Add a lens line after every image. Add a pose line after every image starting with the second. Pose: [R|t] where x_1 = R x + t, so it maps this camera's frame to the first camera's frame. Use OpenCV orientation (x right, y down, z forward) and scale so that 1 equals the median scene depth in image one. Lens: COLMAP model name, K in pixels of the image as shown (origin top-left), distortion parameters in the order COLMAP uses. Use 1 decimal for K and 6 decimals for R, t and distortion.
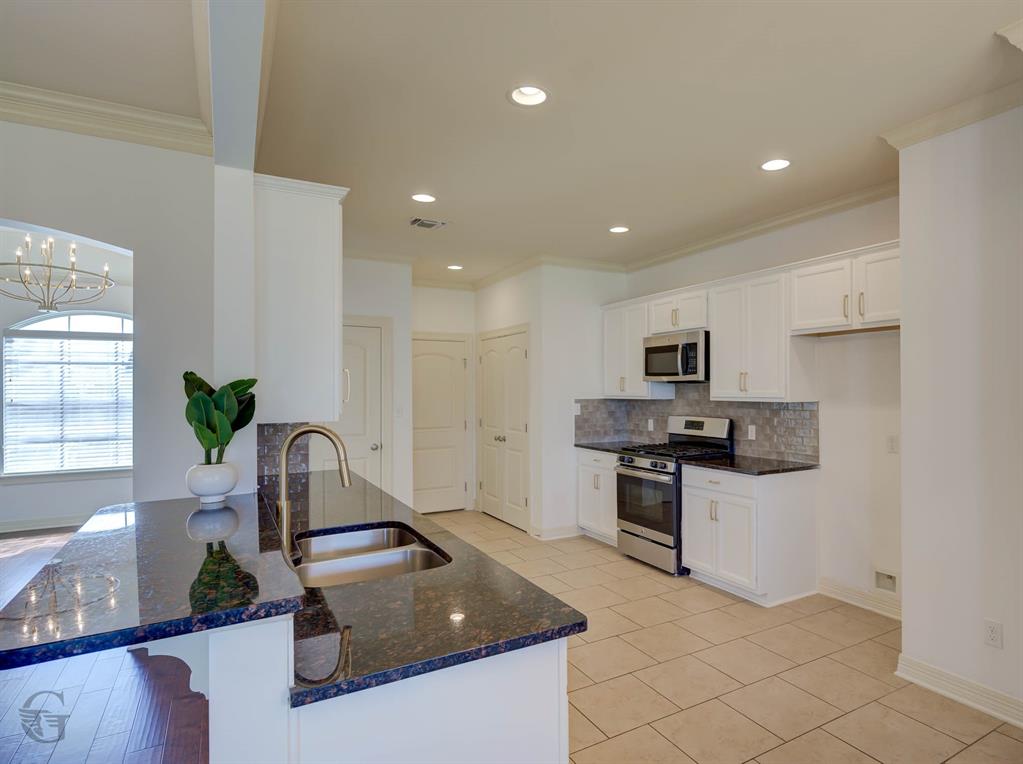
lens RADIAL K [[549.6, 0, 514.0], [0, 549.6, 384.8], [0, 0, 1]] dist [0.024997, 0.000581]
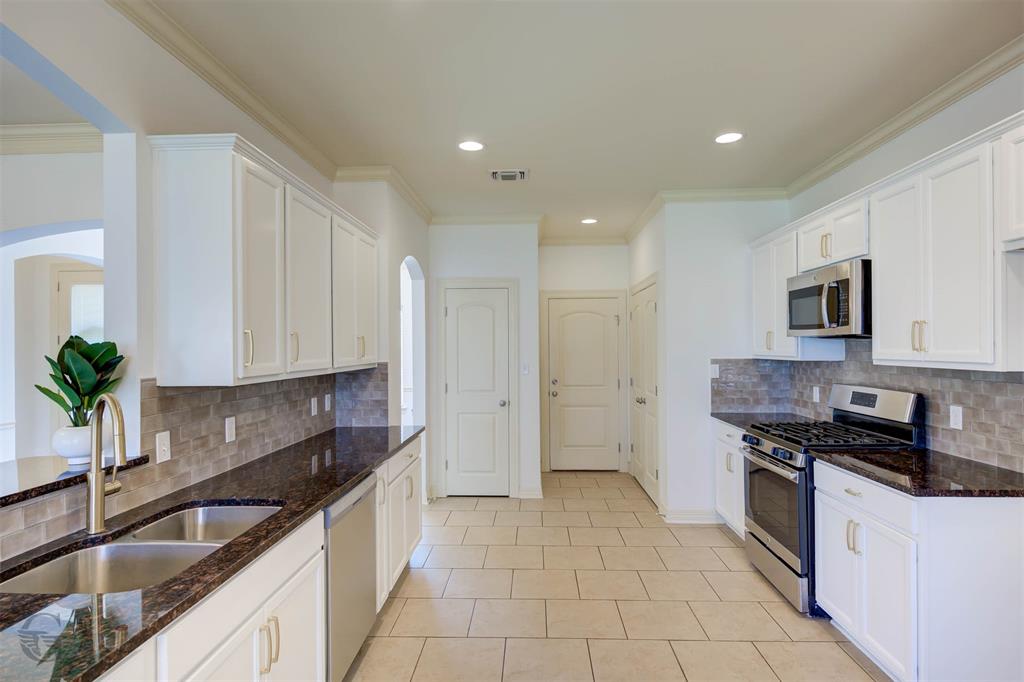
lens RADIAL K [[477.5, 0, 509.4], [0, 477.5, 343.8], [0, 0, 1]] dist [0.006078, -0.001134]
pose [[0.868747, -0.006411, -0.495214, 0.250926], [0.008769, 0.999959, 0.002438, -0.001830], [0.495178, -0.006460, 0.868768, 0.273199]]
